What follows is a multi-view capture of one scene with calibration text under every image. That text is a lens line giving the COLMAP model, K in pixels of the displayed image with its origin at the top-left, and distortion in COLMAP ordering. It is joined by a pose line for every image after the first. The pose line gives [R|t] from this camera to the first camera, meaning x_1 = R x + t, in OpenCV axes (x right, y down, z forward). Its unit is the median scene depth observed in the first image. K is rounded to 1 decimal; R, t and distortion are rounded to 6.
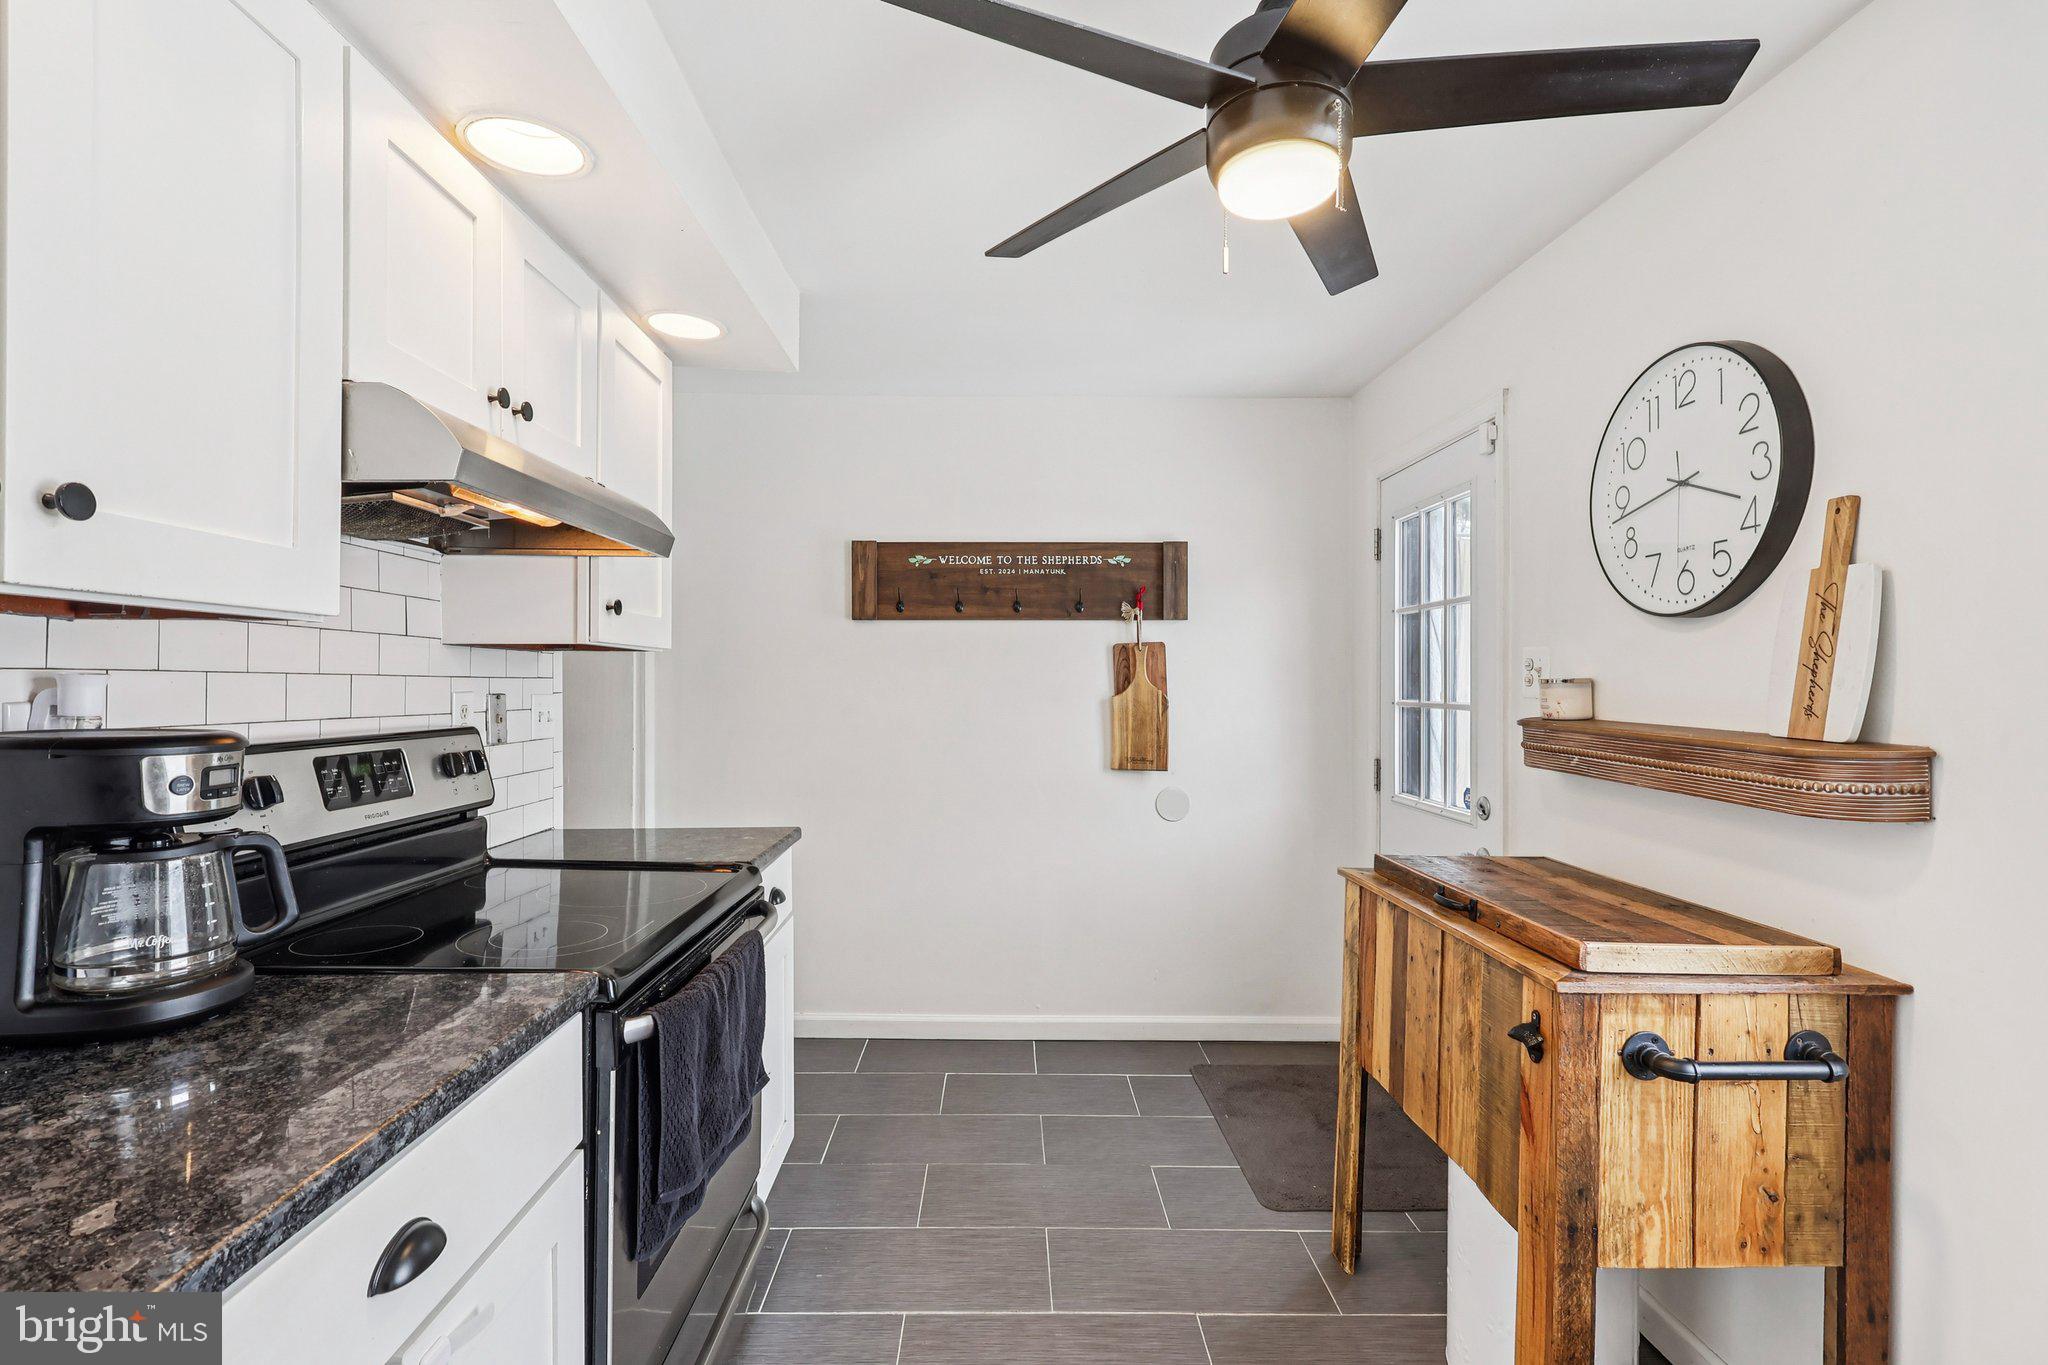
lens RADIAL K [[914.3, 0, 1024.0], [0, 914.3, 682.5], [0, 0, 1]] dist [-0.000454, -0.000045]
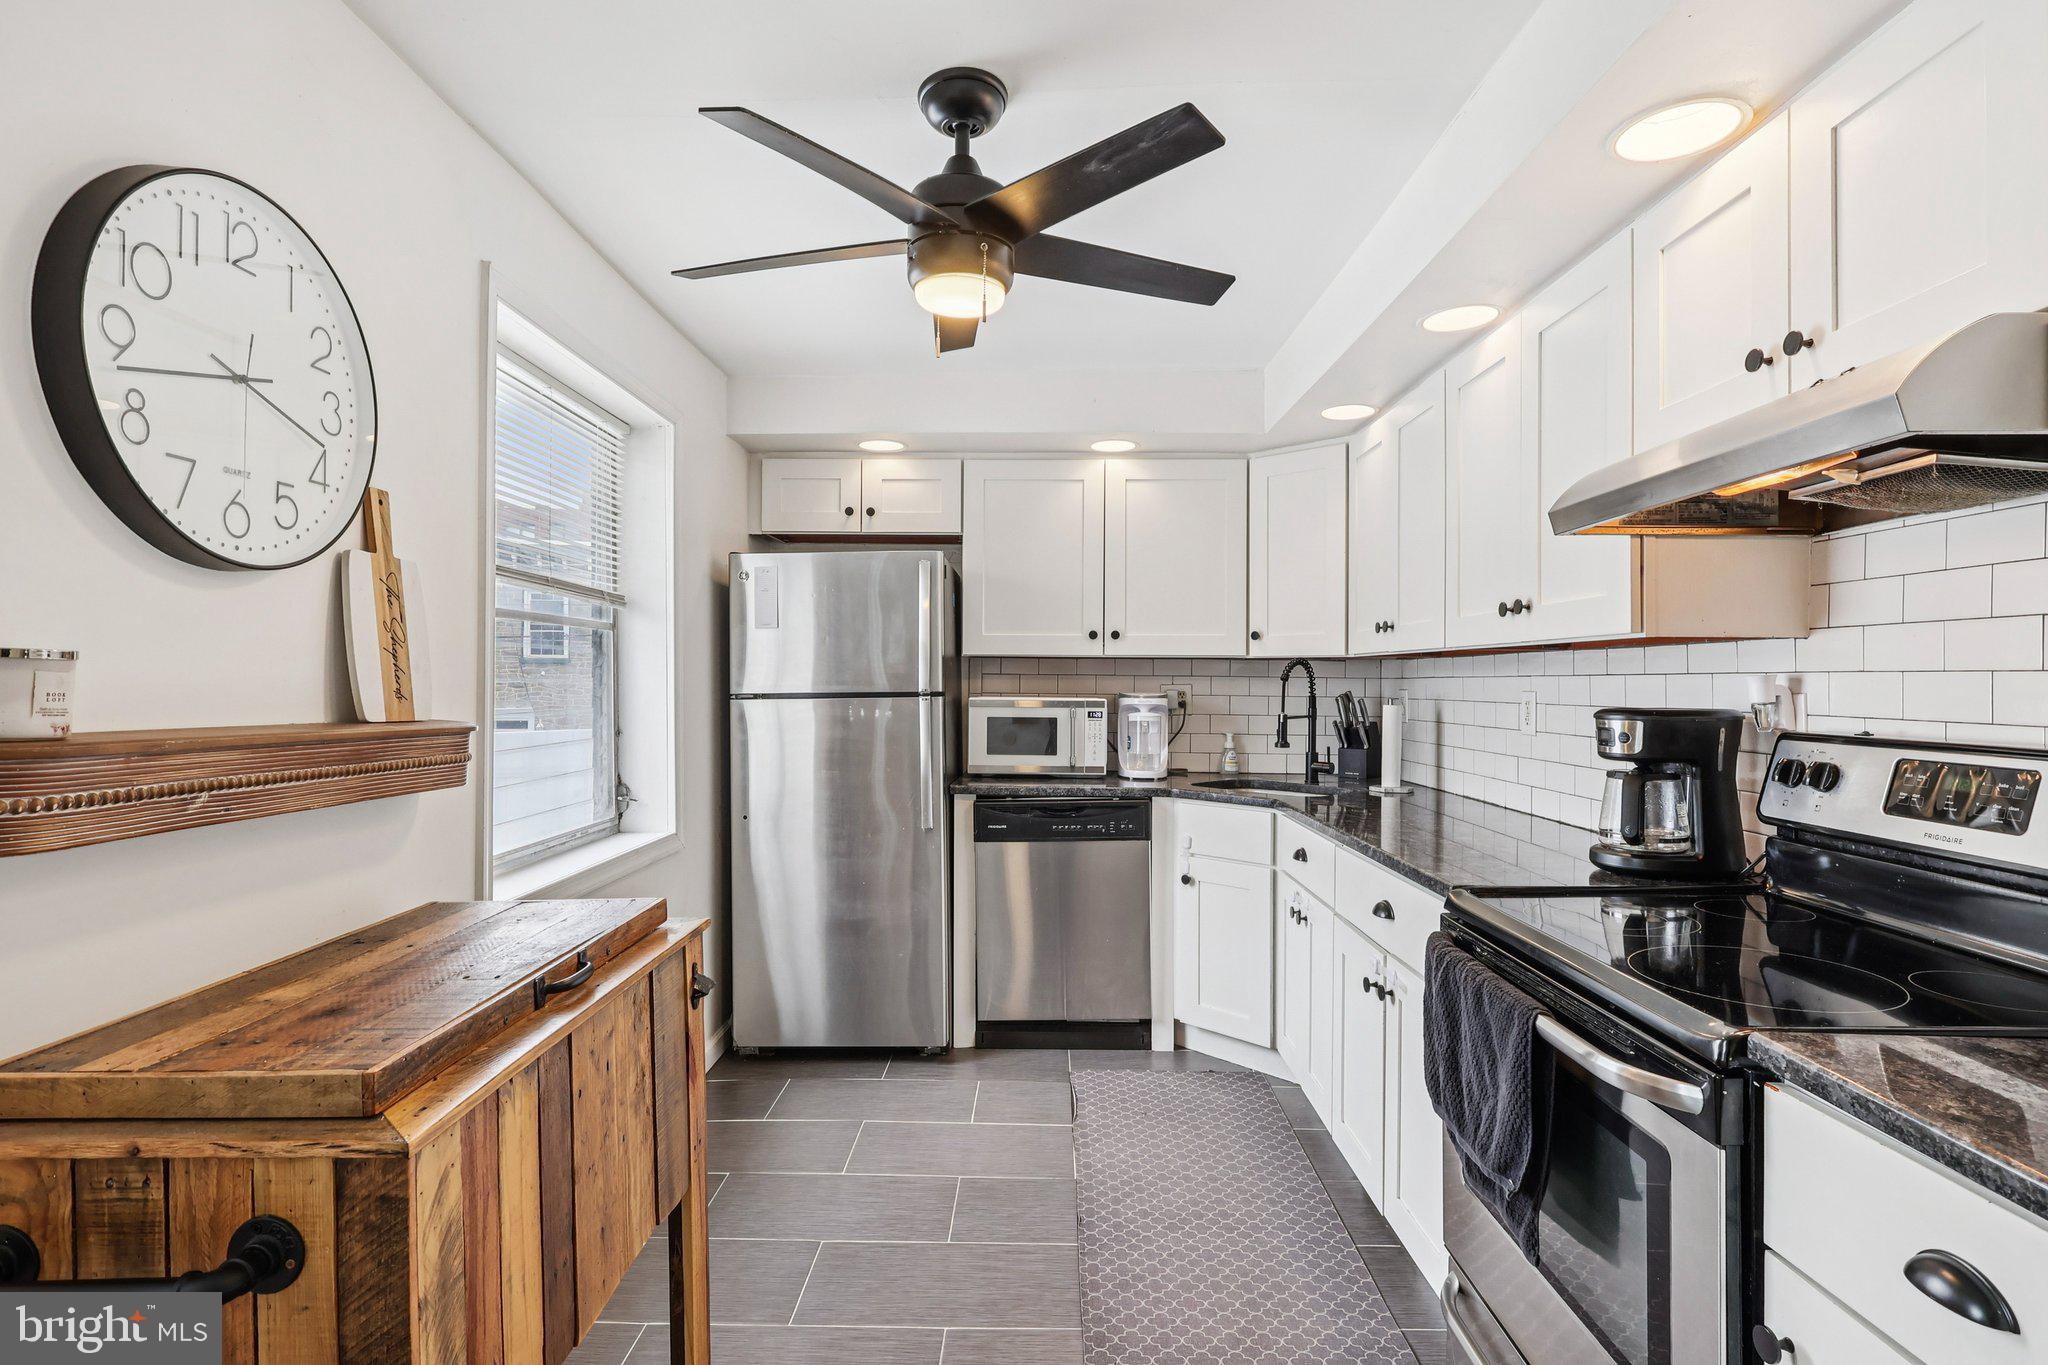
lens RADIAL K [[1039.4, 0, 1015.2], [0, 1039.4, 688.1], [0, 0, 1]] dist [-0.001782, -0.000580]
pose [[-0.998923, -0.010044, 0.045308, 0.100186], [-0.009749, 0.999930, 0.006730, 0.008964], [-0.045372, 0.006281, -0.998950, 1.987261]]
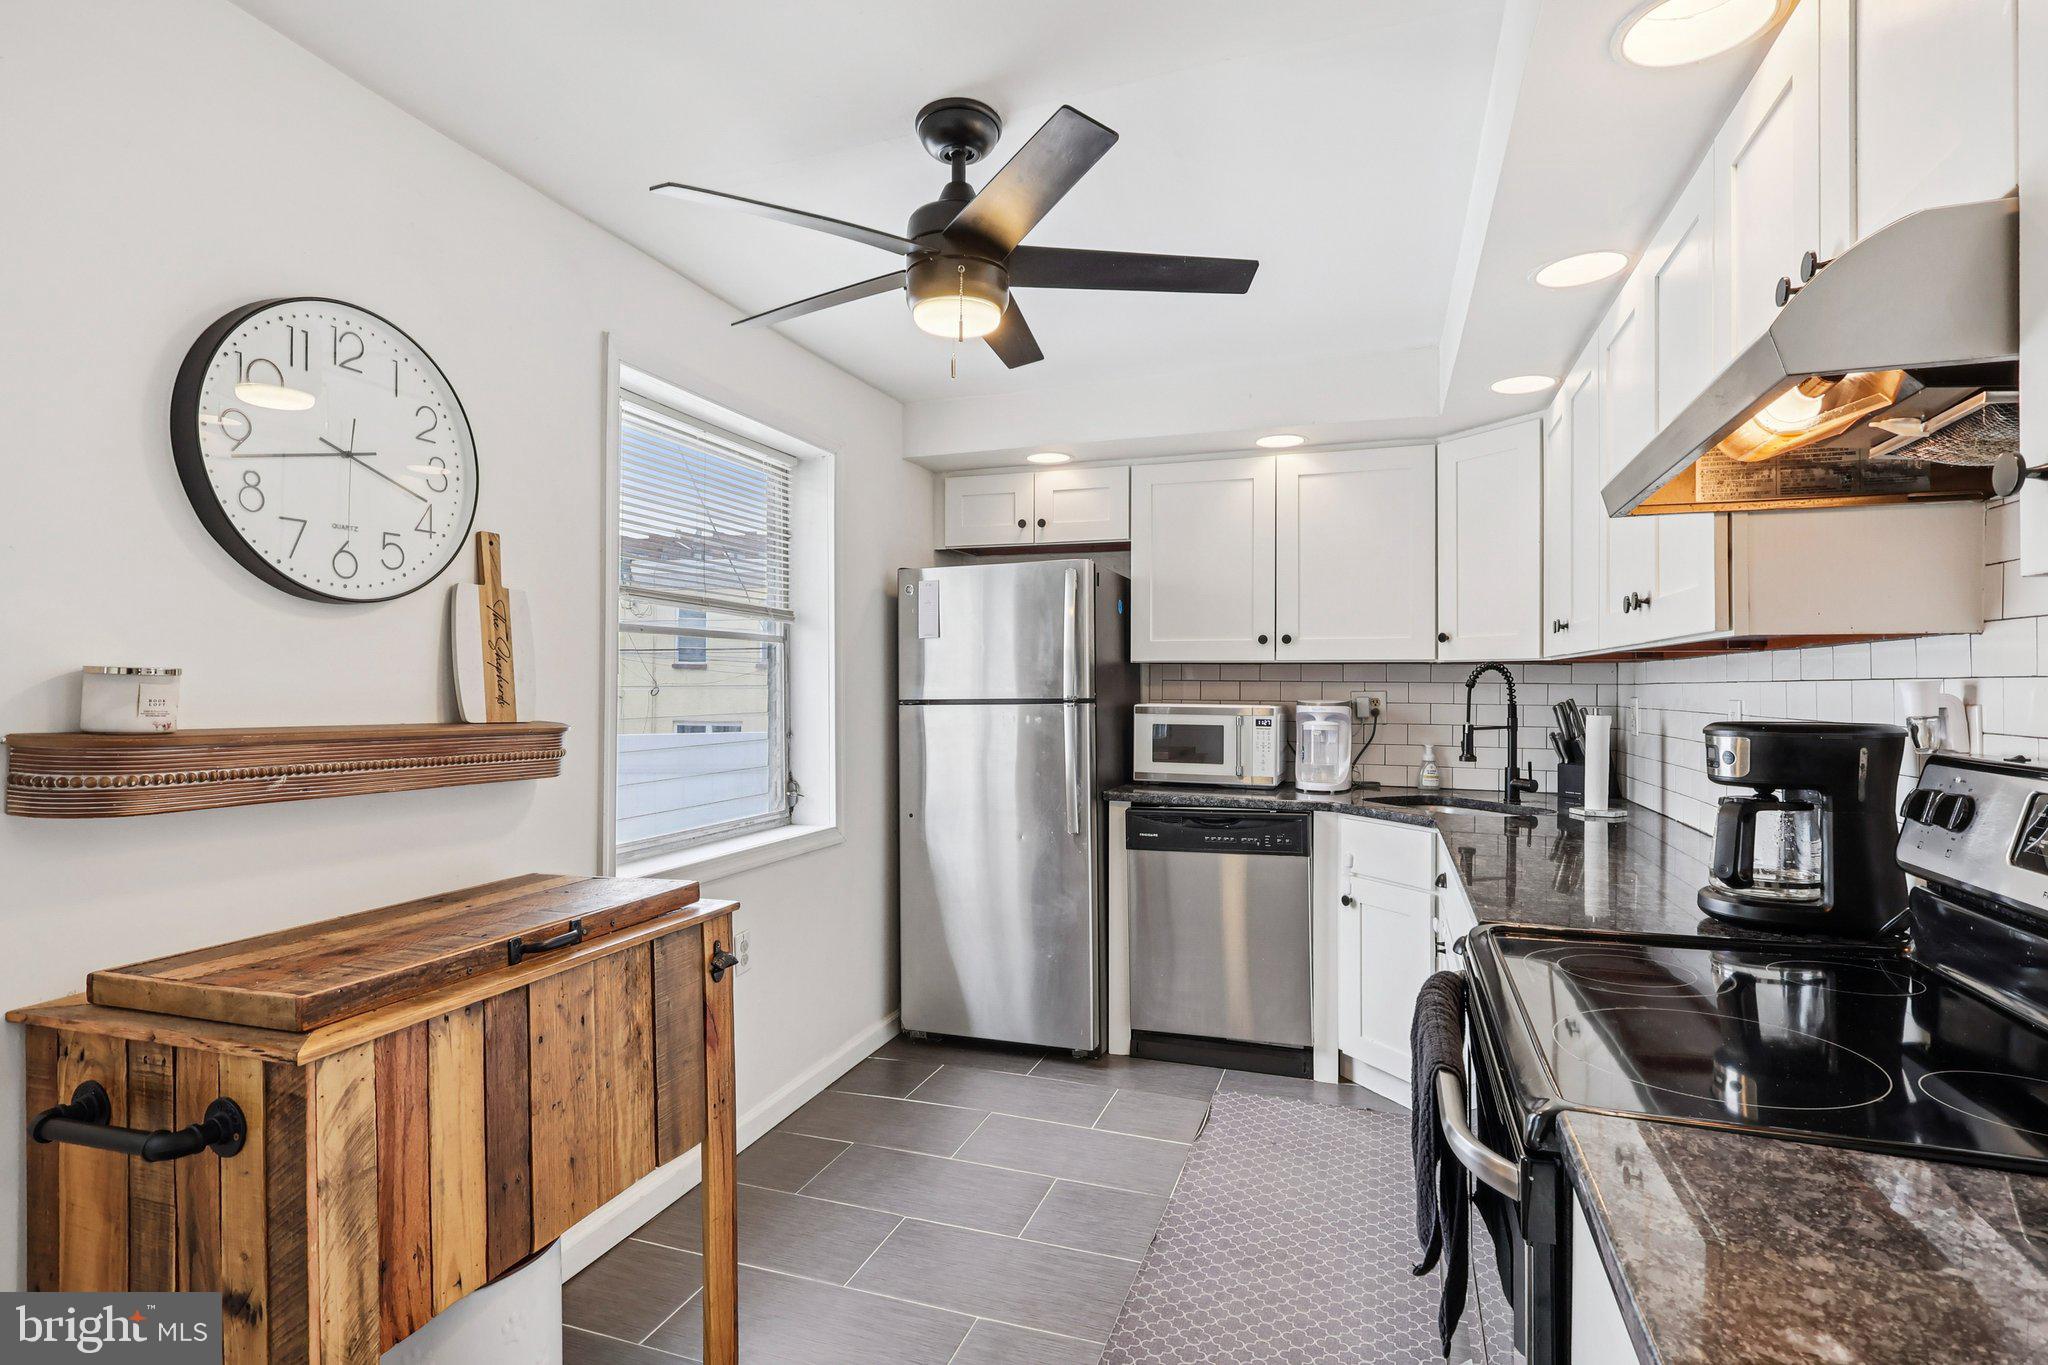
lens RADIAL K [[1039.4, 0, 1015.2], [0, 1039.4, 688.1], [0, 0, 1]] dist [-0.001782, -0.000580]
pose [[-0.931477, -0.009615, 0.363672, -0.297508], [-0.008391, 0.999953, 0.004946, 0.001491], [-0.363702, 0.001556, -0.931514, 1.923775]]
